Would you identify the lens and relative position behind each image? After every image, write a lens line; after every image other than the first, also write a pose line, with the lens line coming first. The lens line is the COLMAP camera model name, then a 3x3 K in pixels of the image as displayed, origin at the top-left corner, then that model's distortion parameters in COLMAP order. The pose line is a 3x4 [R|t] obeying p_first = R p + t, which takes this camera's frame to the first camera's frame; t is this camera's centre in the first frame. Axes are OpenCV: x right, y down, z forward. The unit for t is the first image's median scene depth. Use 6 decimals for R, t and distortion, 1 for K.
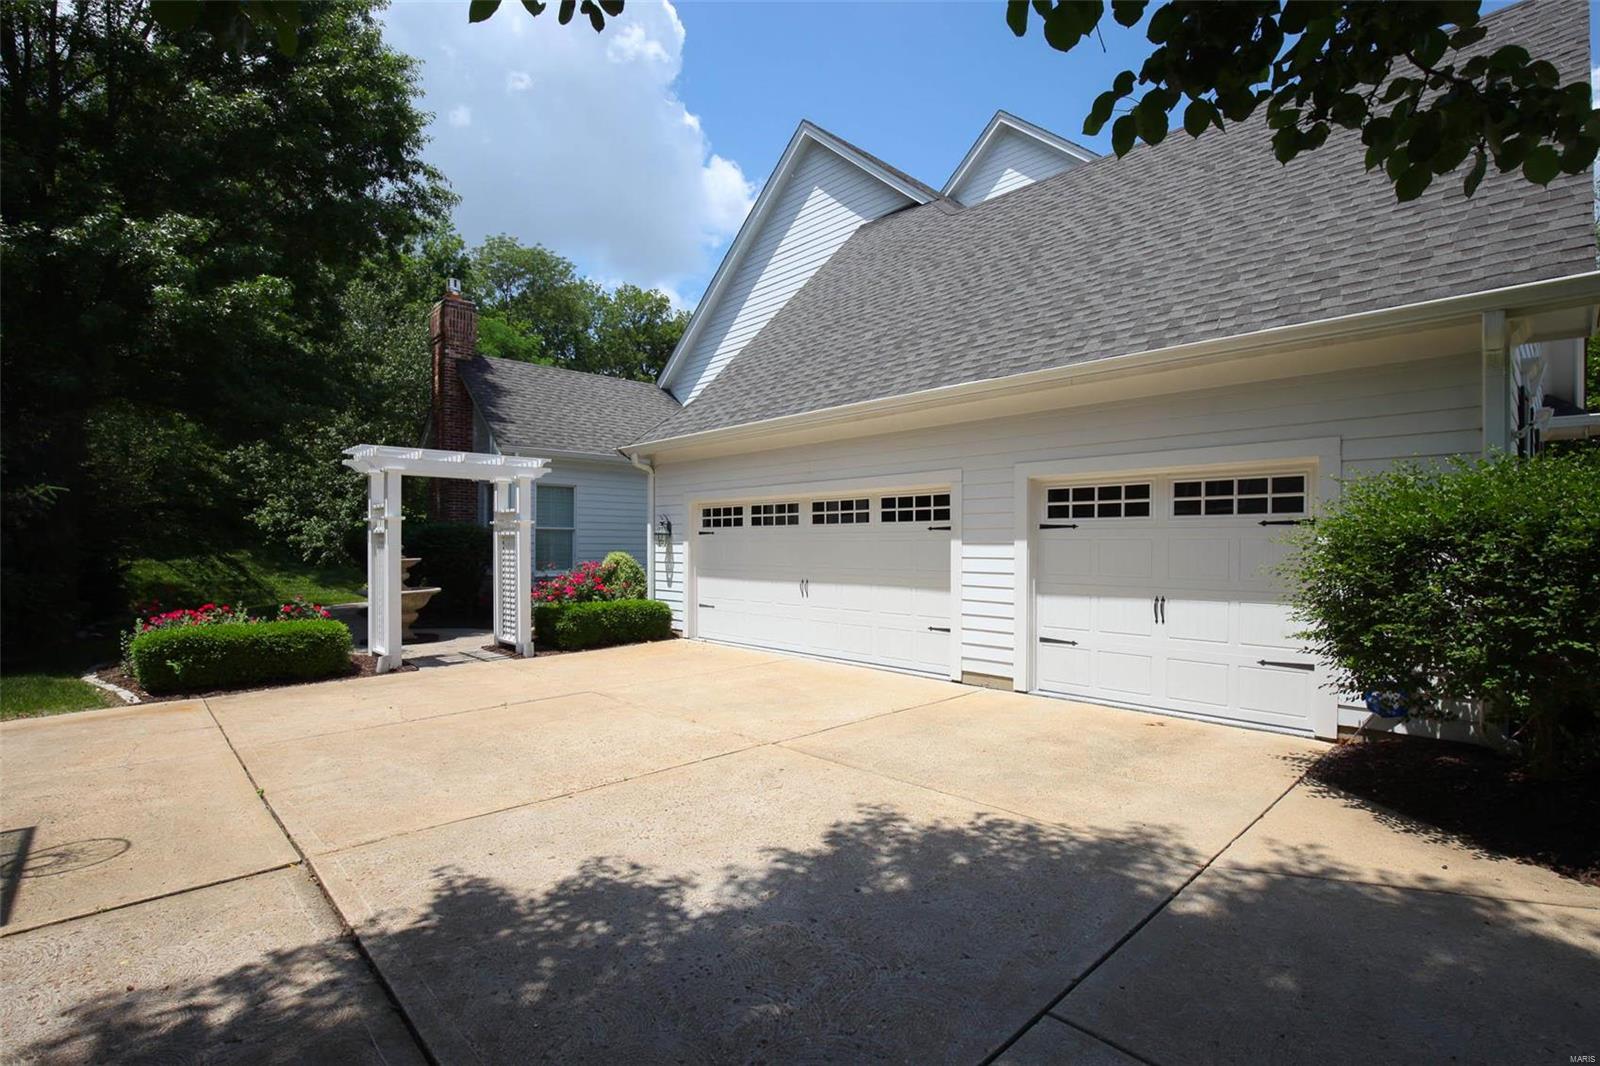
lens RADIAL K [[741.2, 0, 798.5], [0, 741.2, 549.1], [0, 0, 1]] dist [-0.016349, -0.000484]
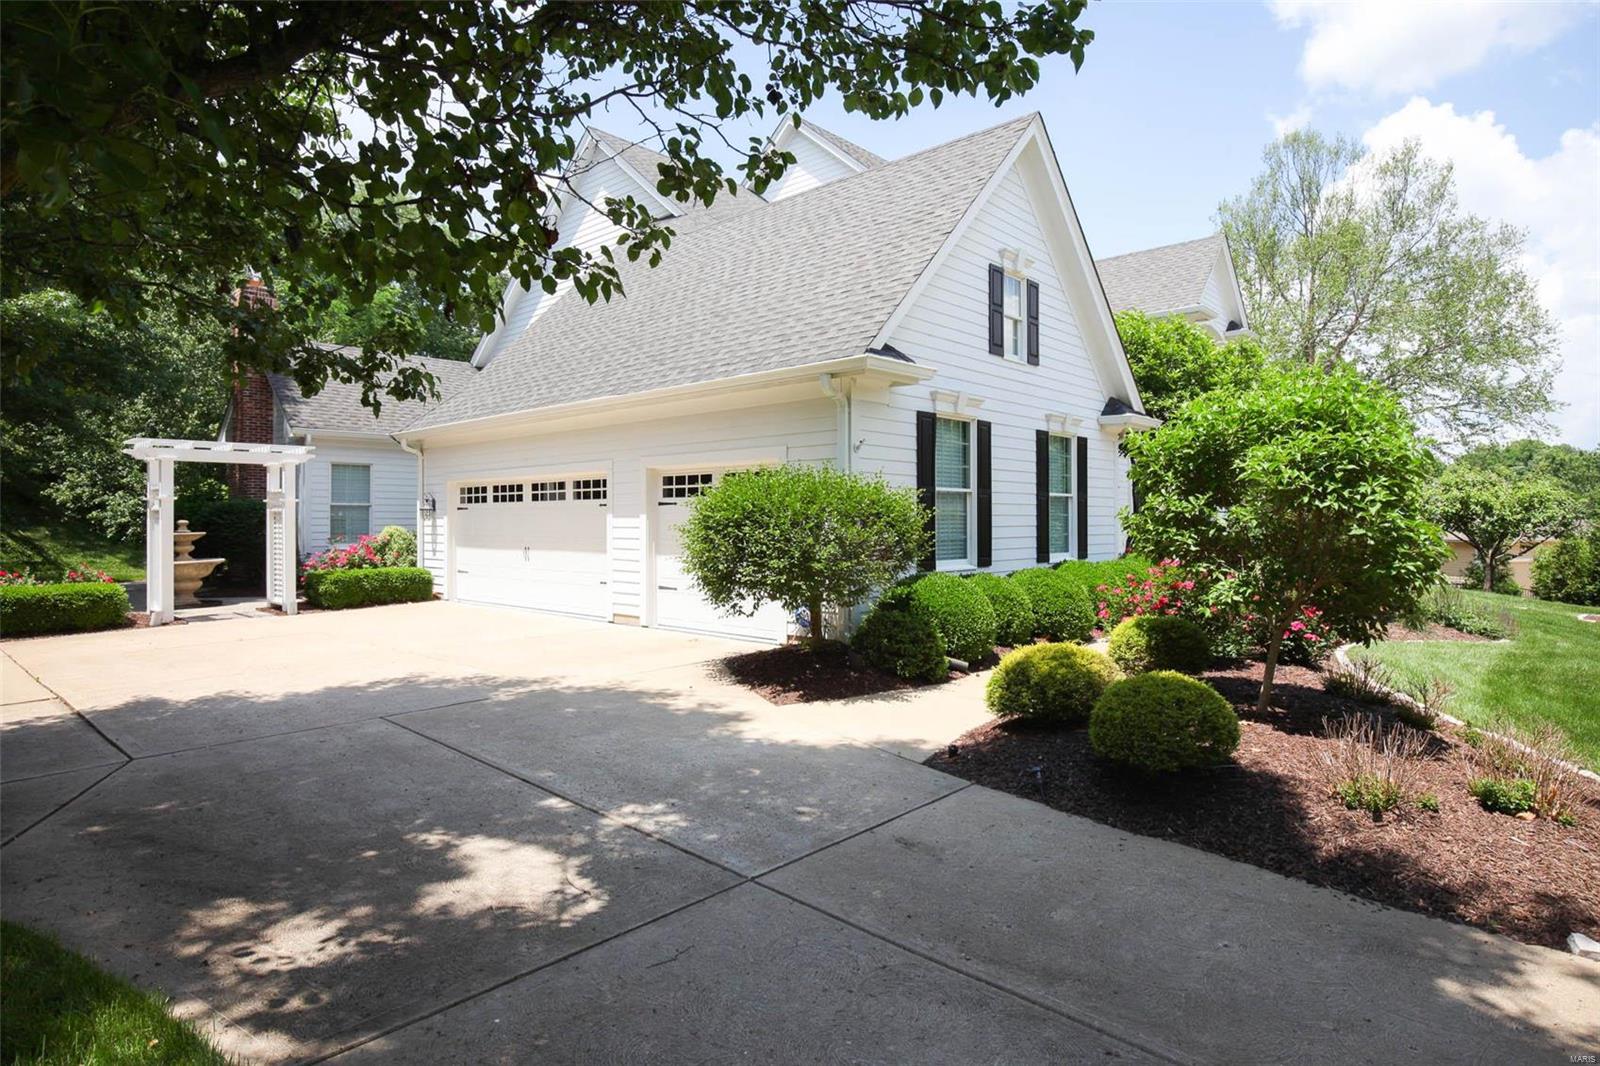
lens RADIAL K [[873.1, 0, 801.8], [0, 873.1, 515.8], [0, 0, 1]] dist [0.002283, 0.001687]
pose [[0.997841, -0.005284, 0.065465, 0.335791], [0.005865, 0.999945, -0.008695, 0.004873], [-0.065416, 0.009060, 0.997817, -0.422228]]
